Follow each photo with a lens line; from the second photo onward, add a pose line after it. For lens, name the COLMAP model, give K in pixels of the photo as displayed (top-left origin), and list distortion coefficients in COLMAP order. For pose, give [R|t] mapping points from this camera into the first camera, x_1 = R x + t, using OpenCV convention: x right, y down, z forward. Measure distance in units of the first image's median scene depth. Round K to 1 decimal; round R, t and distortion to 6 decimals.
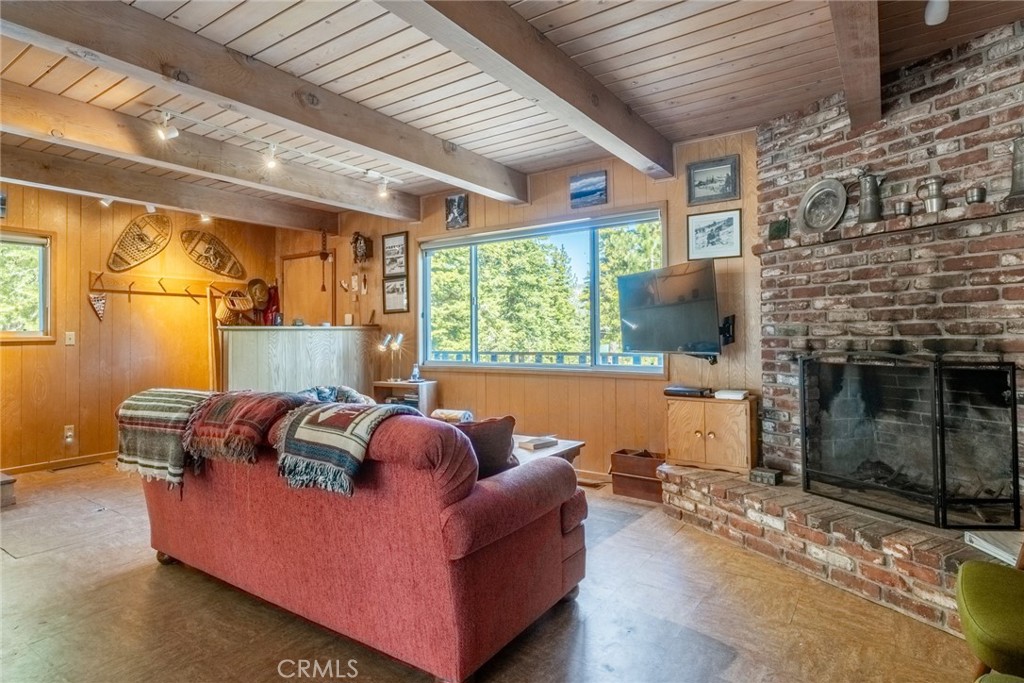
lens RADIAL K [[546.9, 0, 515.7], [0, 546.9, 333.2], [0, 0, 1]] dist [-0.001776, -0.002830]
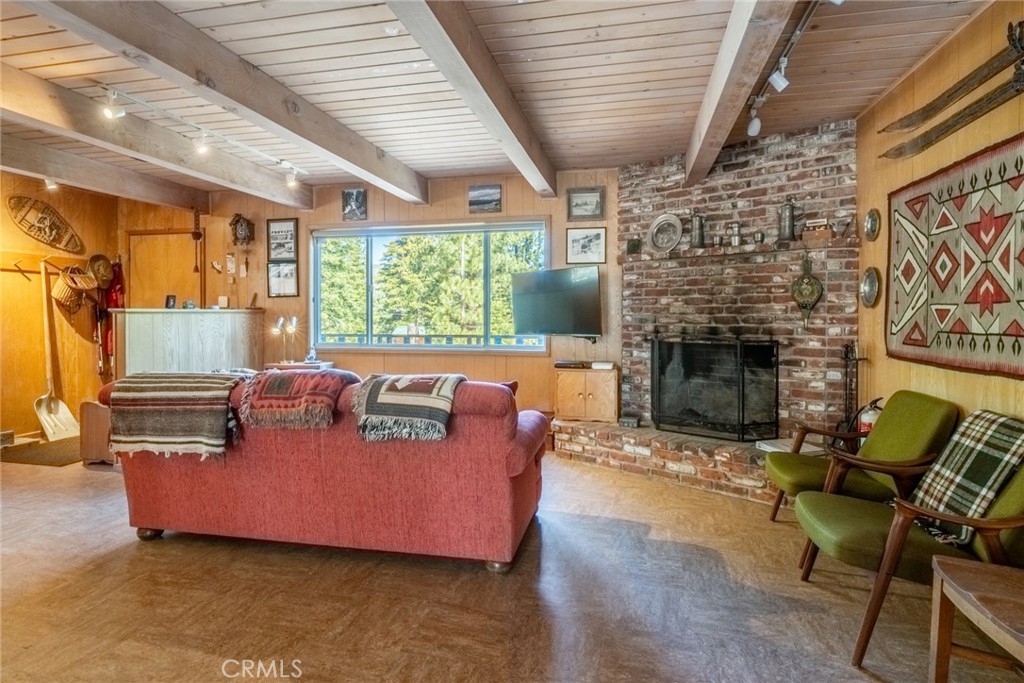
lens RADIAL K [[546.9, 0, 506.9], [0, 546.9, 333.0], [0, 0, 1]] dist [-0.001776, -0.002830]
pose [[0.929174, -0.001662, 0.369639, -0.346605], [-0.010625, 0.999457, 0.031202, -0.009628], [-0.369490, -0.032919, 0.928651, -0.181529]]
